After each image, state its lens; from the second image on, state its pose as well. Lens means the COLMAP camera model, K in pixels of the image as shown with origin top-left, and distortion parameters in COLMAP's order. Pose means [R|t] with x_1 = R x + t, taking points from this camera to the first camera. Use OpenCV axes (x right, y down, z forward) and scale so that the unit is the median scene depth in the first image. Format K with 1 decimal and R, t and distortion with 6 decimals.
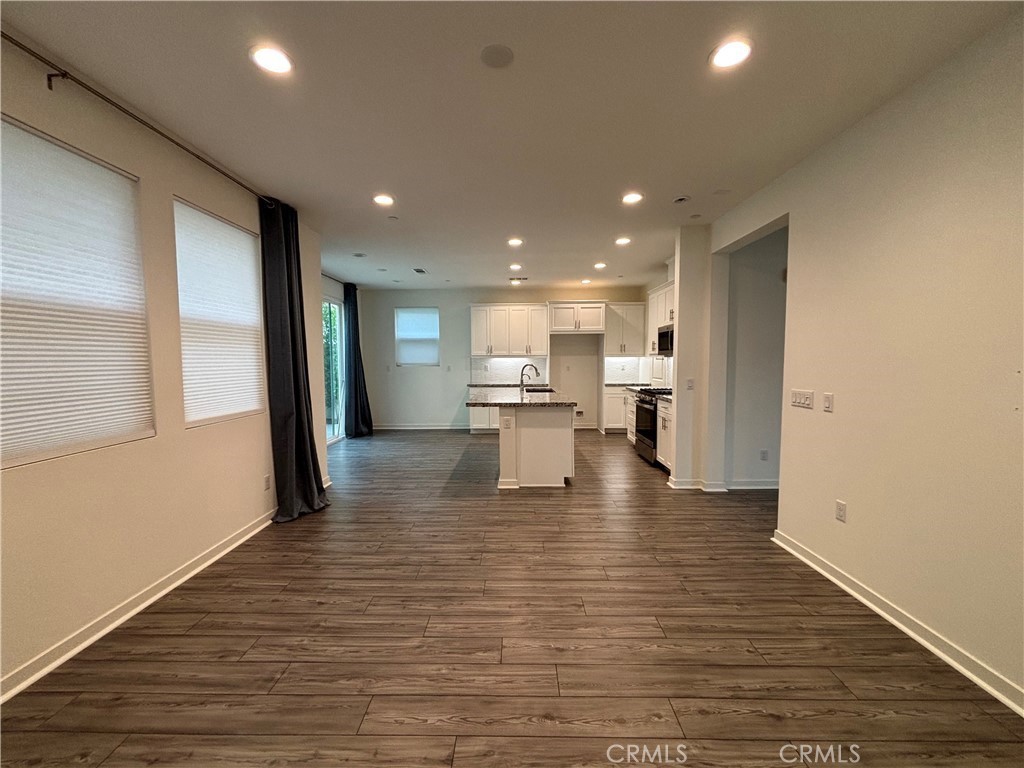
lens RADIAL K [[410.5, 0, 514.8], [0, 410.5, 382.6], [0, 0, 1]] dist [0.000862, 0.000533]
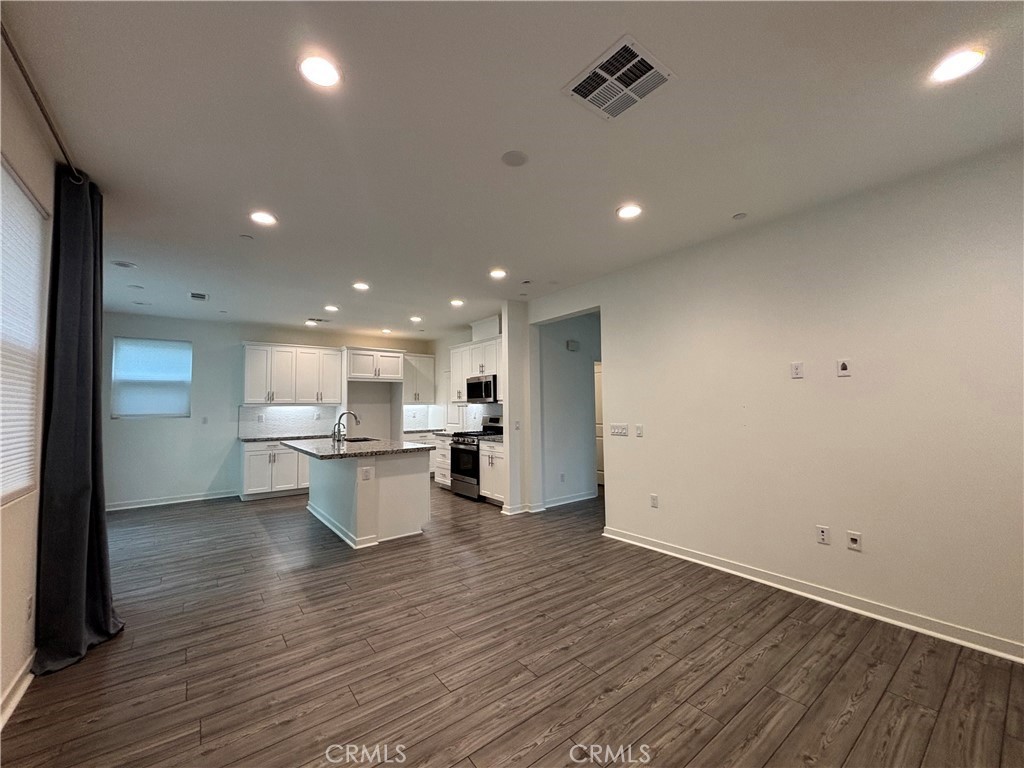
lens RADIAL K [[409.1, 0, 513.1], [0, 409.1, 377.9], [0, 0, 1]] dist [0.002080, 0.000456]
pose [[0.785786, 0.039472, 0.617237, -0.356374], [0.043812, 0.991902, -0.119208, 0.008830], [-0.616944, 0.120715, 0.777694, 0.043130]]
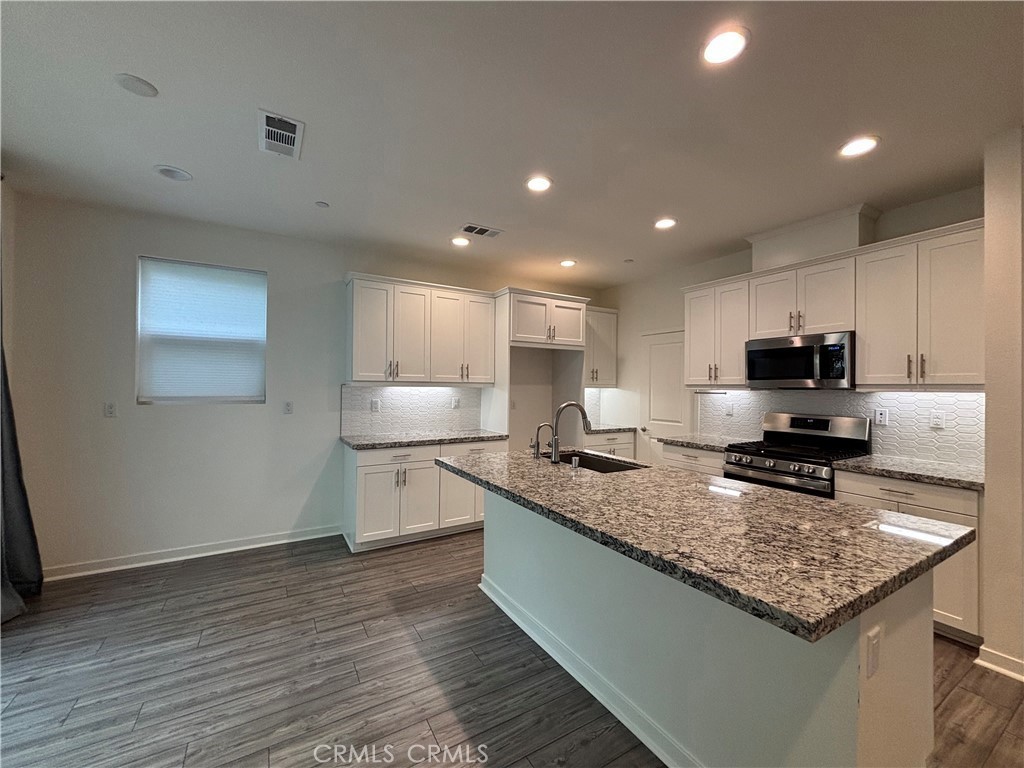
lens RADIAL K [[410.5, 0, 514.8], [0, 410.5, 382.6], [0, 0, 1]] dist [0.000862, 0.000533]
pose [[0.855640, 0.019319, 0.517212, -0.355891], [0.015997, 0.997839, -0.063736, -0.056929], [-0.517325, 0.062808, 0.853481, 0.928643]]
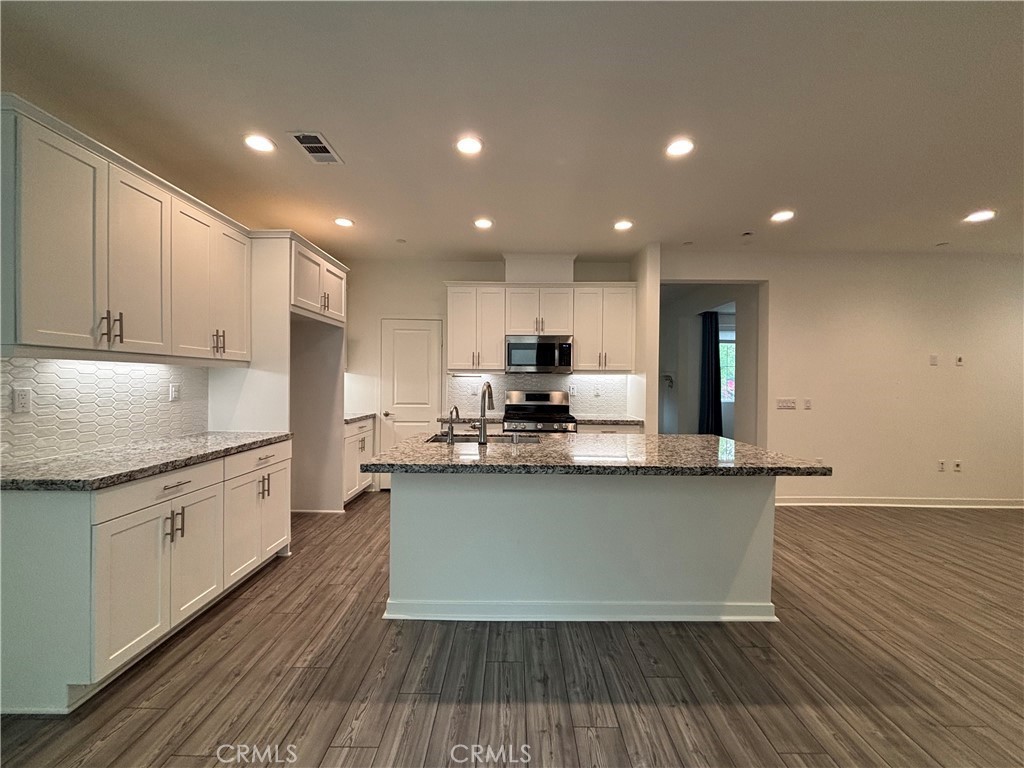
lens RADIAL K [[406.9, 0, 512.0], [0, 406.9, 384.0], [0, 0, 1]] dist [-0.001103, 0.000136]
pose [[-0.000962, -0.002070, 0.999997, -0.583039], [0.049963, 0.998749, 0.002115, -0.062171], [-0.998751, 0.049965, -0.000858, 1.393337]]
